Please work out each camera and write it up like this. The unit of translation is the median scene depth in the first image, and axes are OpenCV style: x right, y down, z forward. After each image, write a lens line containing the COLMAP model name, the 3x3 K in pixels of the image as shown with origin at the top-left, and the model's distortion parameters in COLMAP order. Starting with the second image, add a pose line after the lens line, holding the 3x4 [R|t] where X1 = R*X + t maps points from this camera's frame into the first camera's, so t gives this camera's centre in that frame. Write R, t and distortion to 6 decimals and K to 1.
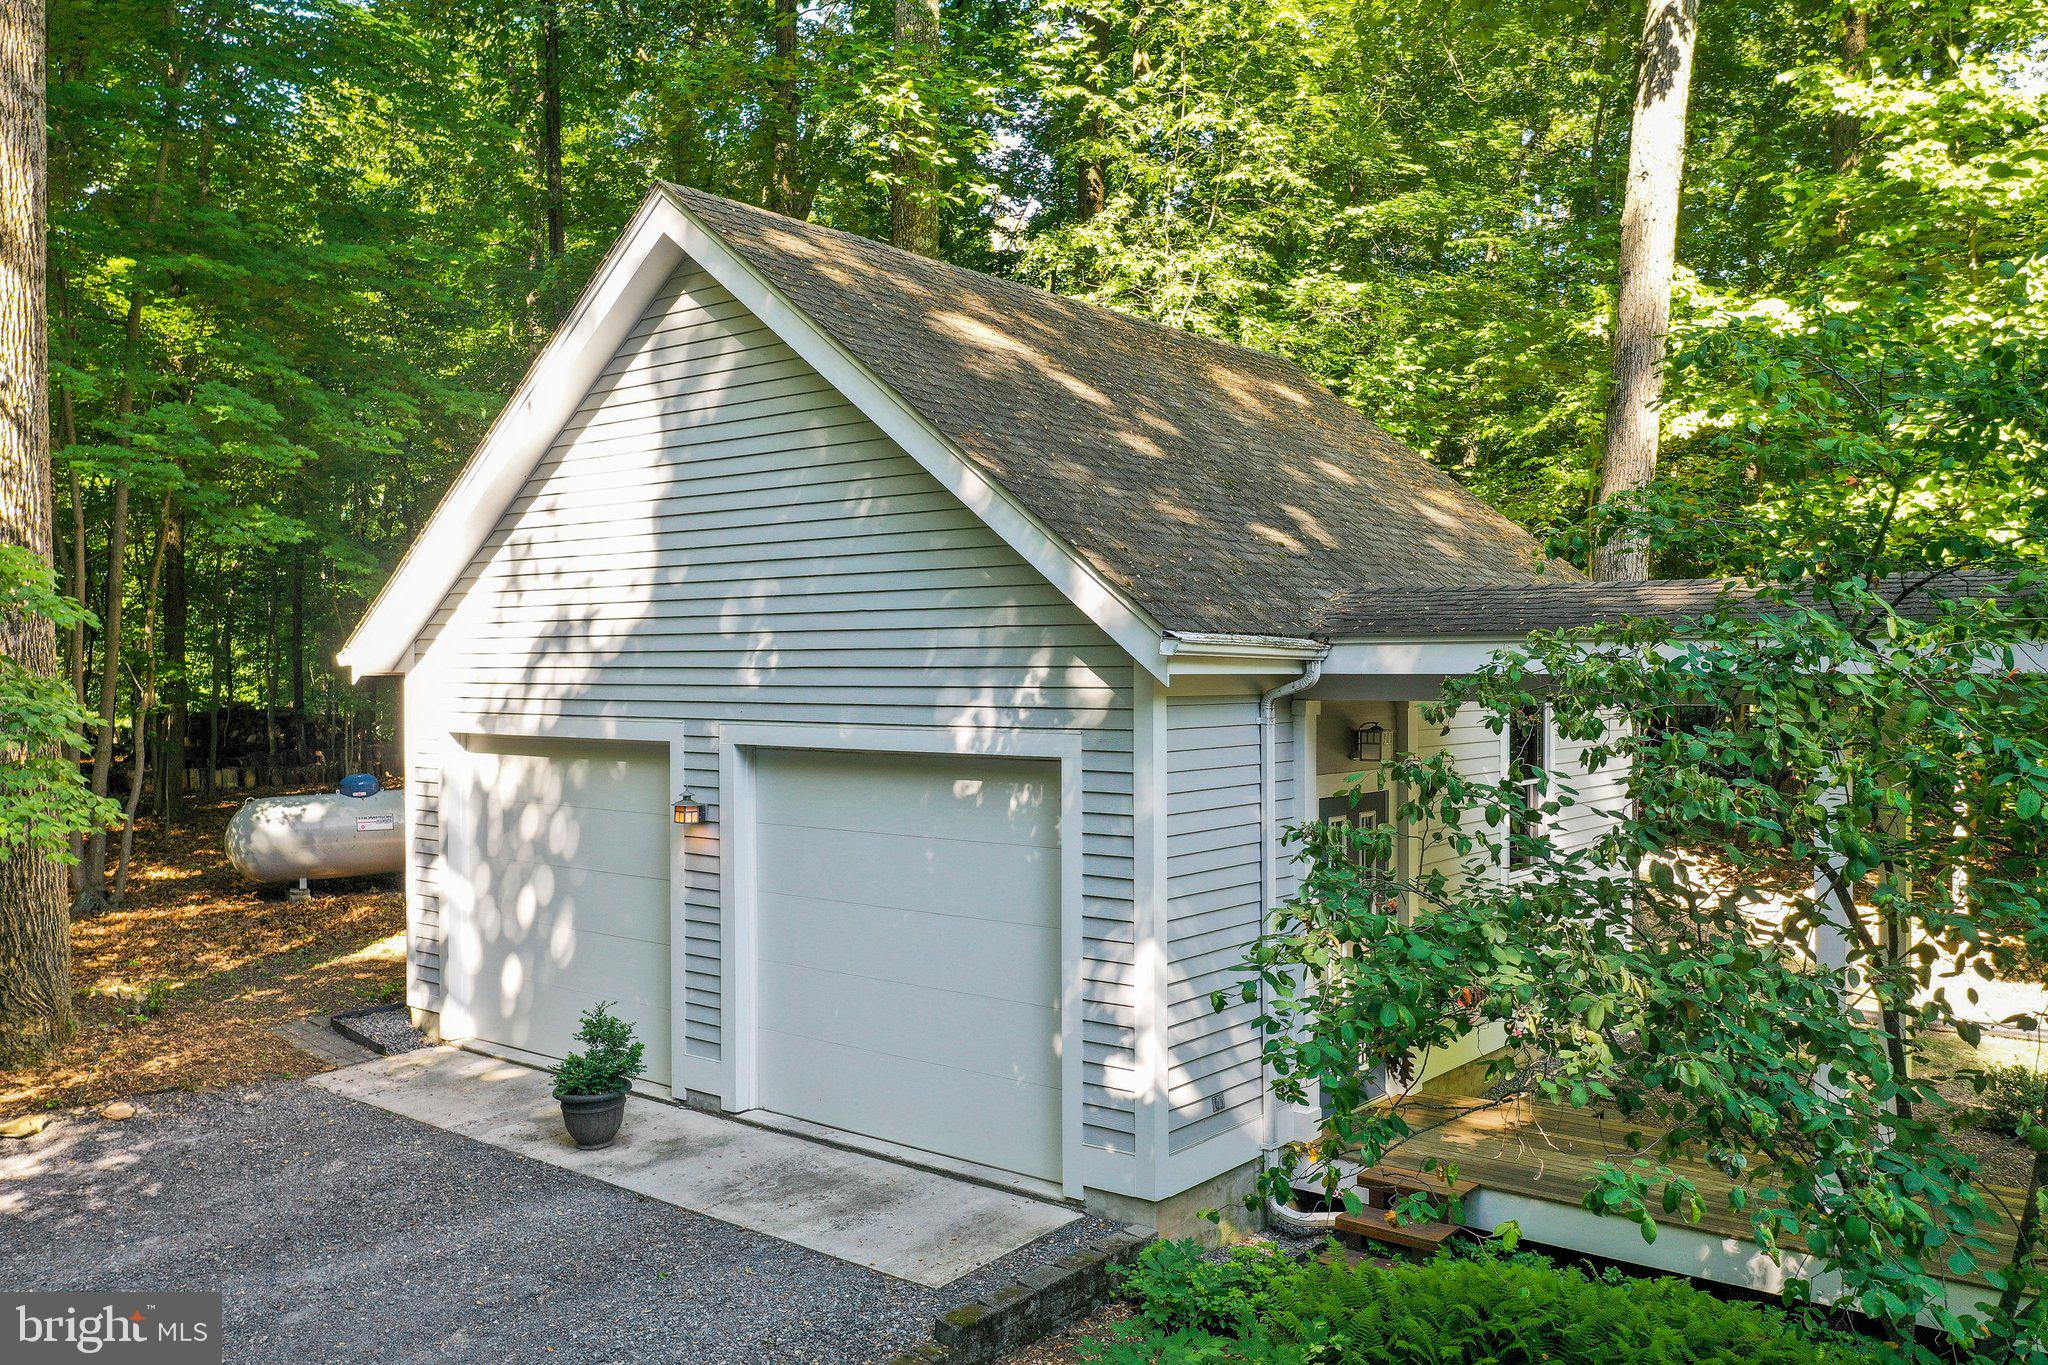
lens RADIAL K [[1631.1, 0, 1034.3], [0, 1631.1, 679.8], [0, 0, 1]] dist [0.002529, -0.000269]
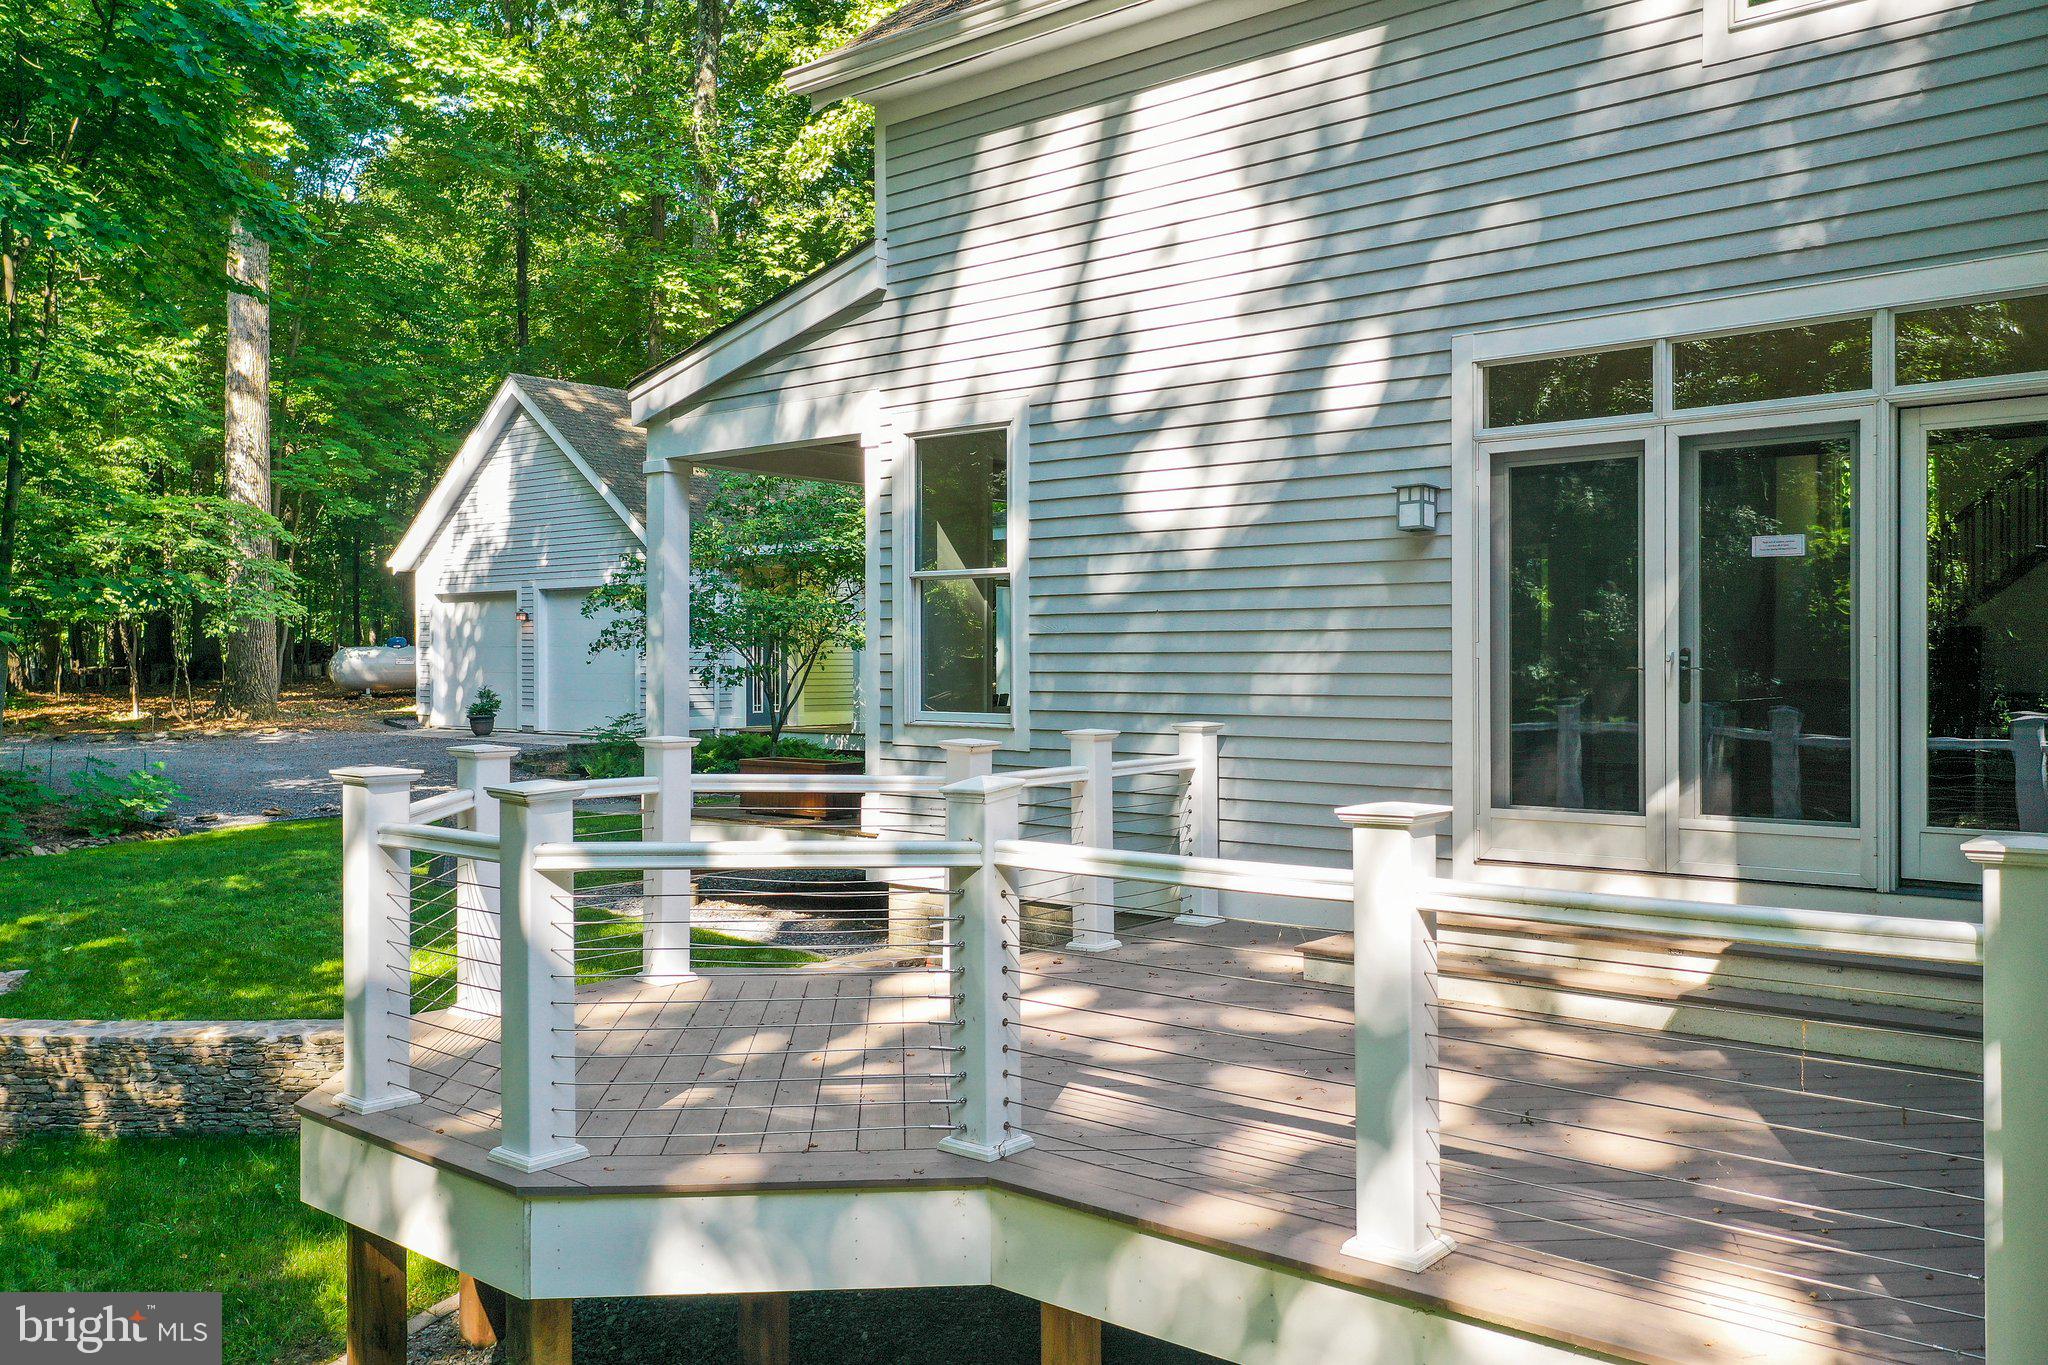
lens RADIAL K [[1626.9, 0, 1030.2], [0, 1626.9, 662.6], [0, 0, 1]] dist [0.018750, 0.007028]
pose [[0.999701, 0.002587, -0.024305, 0.599018], [-0.002668, 0.999991, -0.003314, 0.147136], [0.024296, 0.003377, 0.999699, -1.426641]]
